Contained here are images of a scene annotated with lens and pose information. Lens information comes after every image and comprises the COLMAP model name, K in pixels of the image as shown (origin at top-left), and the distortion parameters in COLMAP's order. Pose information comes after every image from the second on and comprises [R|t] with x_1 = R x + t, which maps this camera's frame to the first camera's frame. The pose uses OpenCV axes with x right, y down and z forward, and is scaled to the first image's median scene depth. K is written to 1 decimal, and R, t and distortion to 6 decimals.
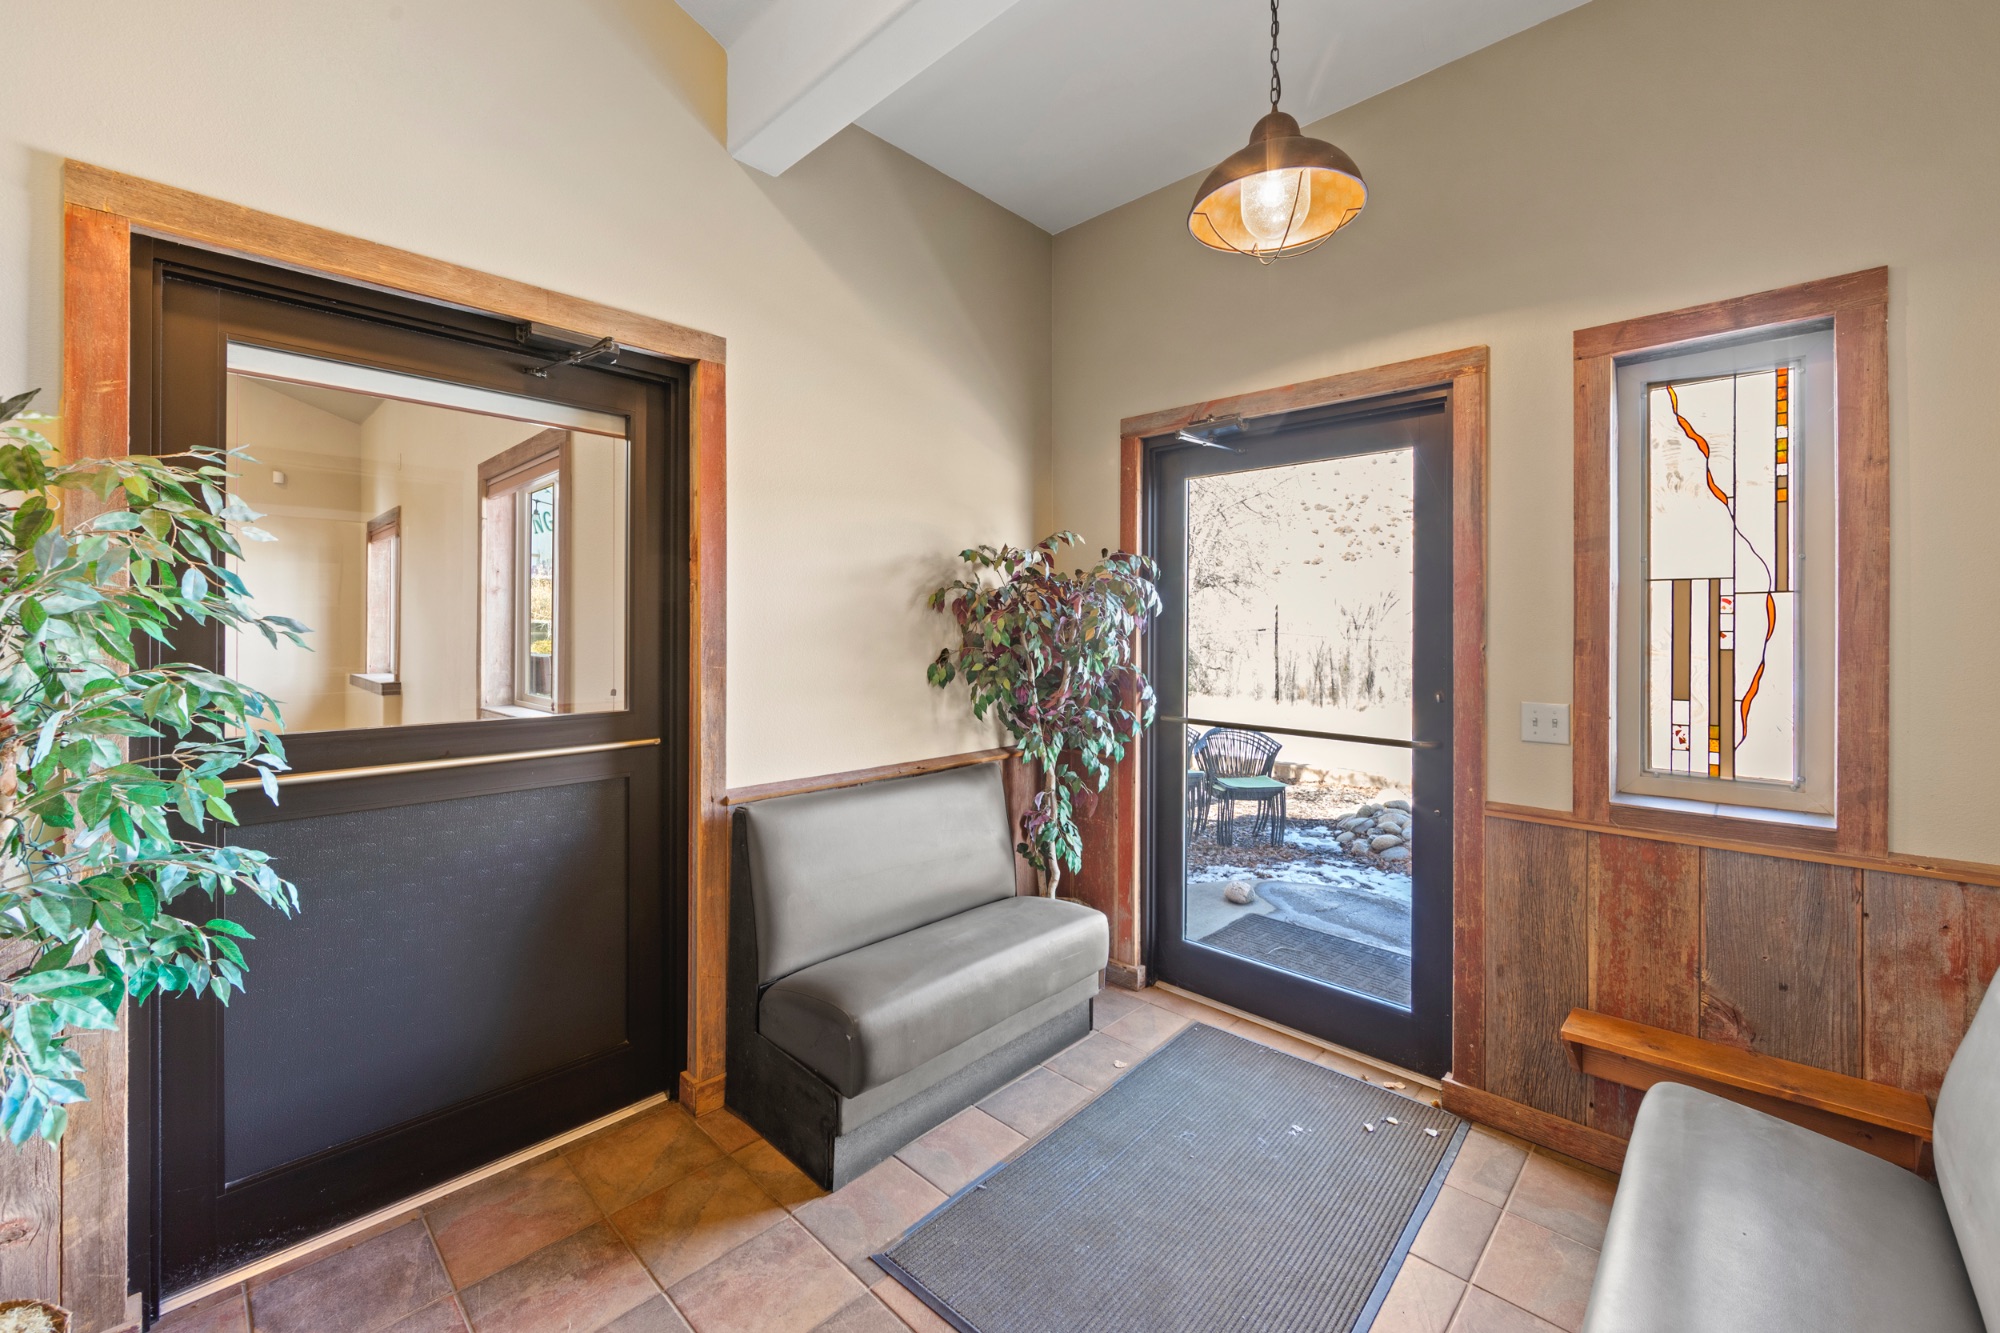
lens RADIAL K [[802.7, 0, 994.1], [0, 802.7, 628.3], [0, 0, 1]] dist [-0.000401, -0.000124]
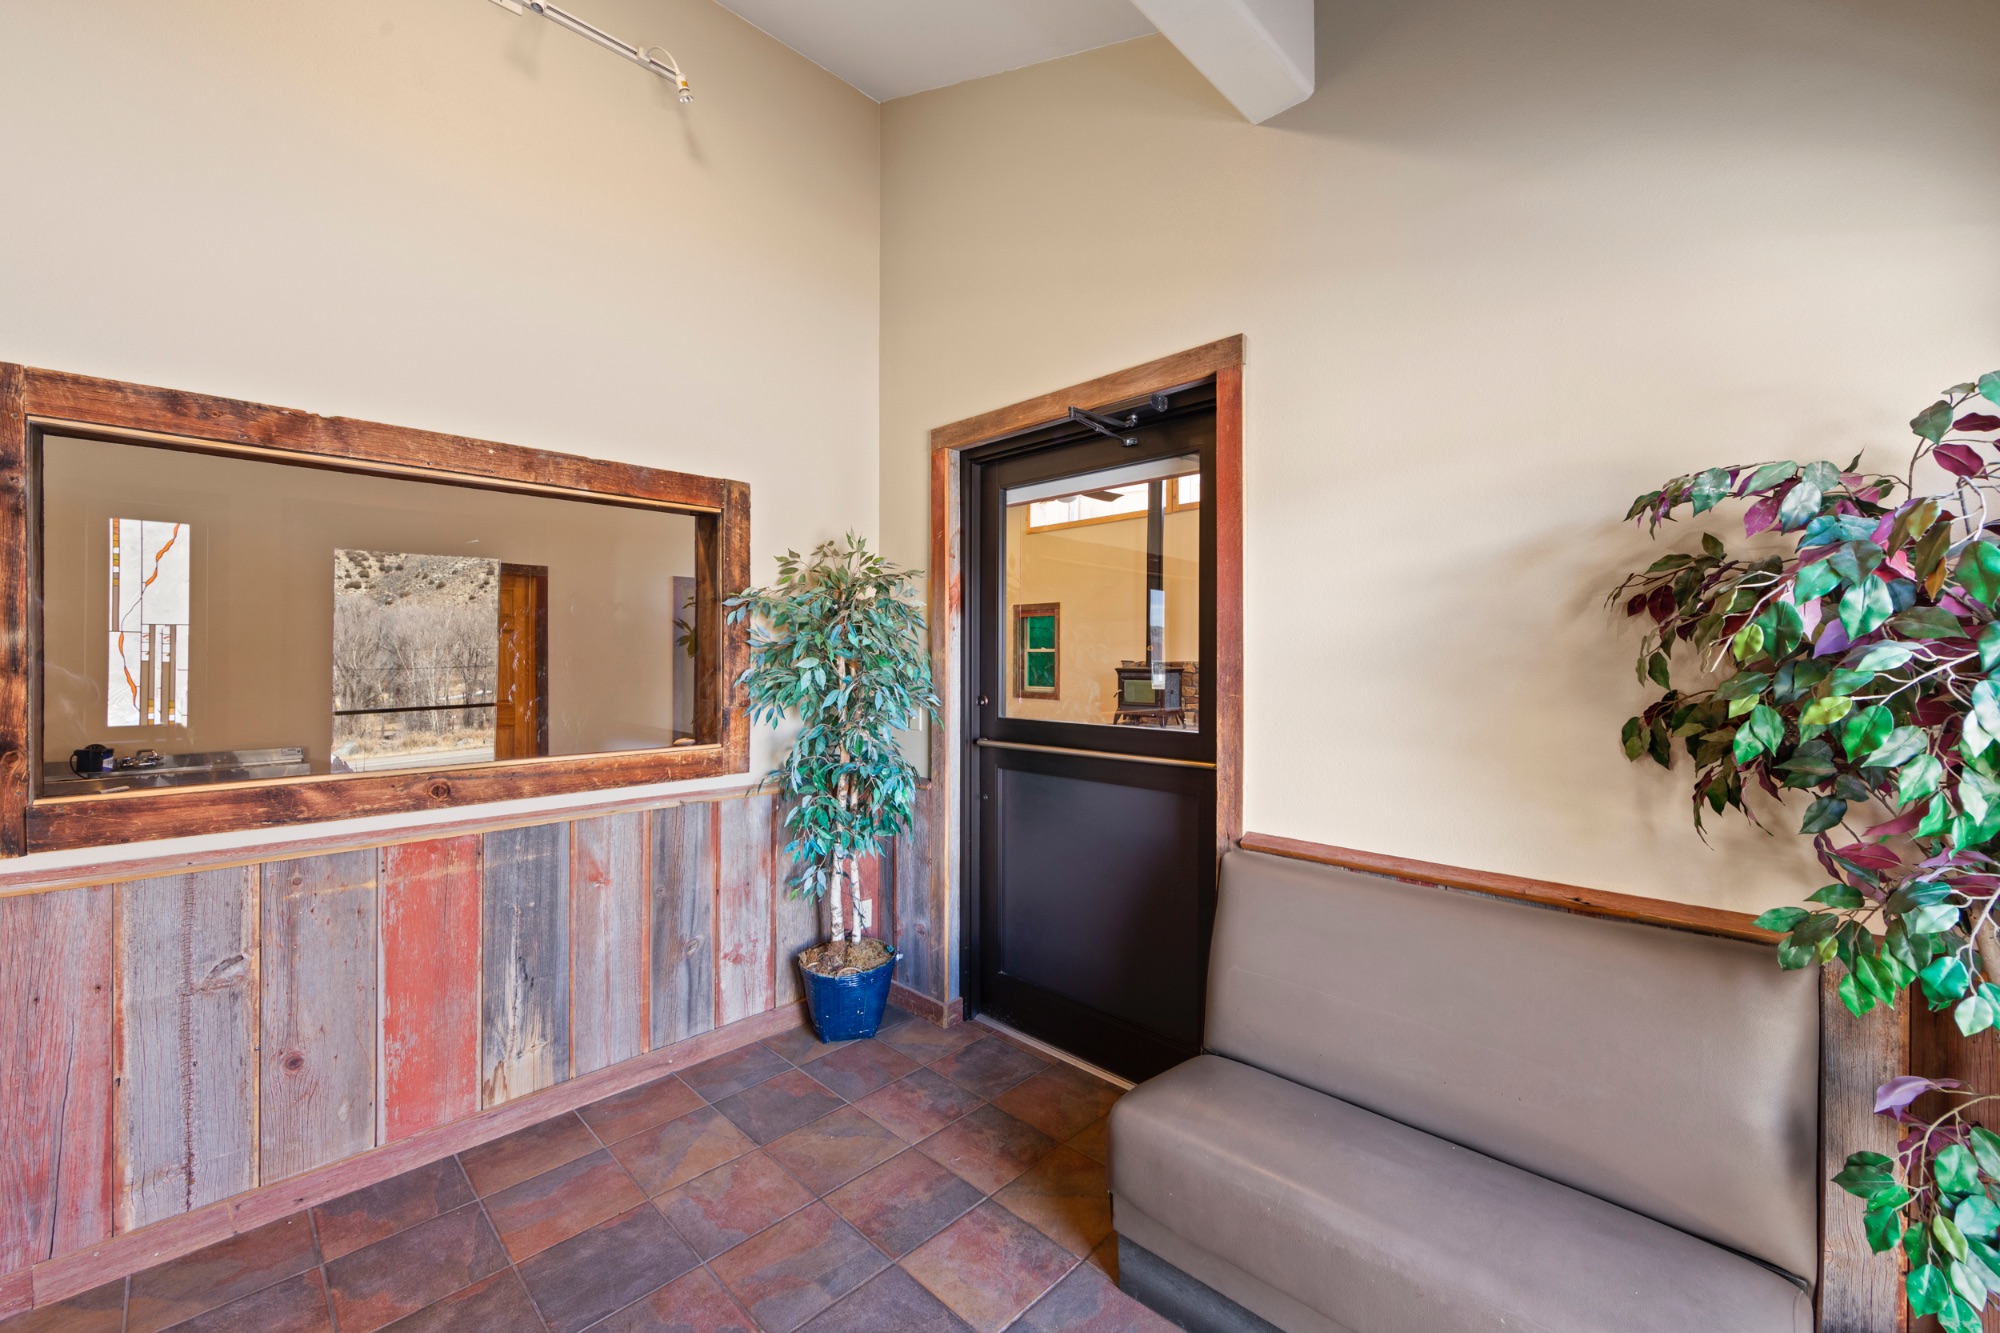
lens RADIAL K [[802.0, 0, 992.4], [0, 802.0, 648.6], [0, 0, 1]] dist [-0.000685, -0.000232]
pose [[-0.004928, -0.005028, -0.999975, 0.582617], [0.002882, 0.999983, -0.005042, -0.000333], [0.999984, -0.002907, -0.004914, 0.730716]]
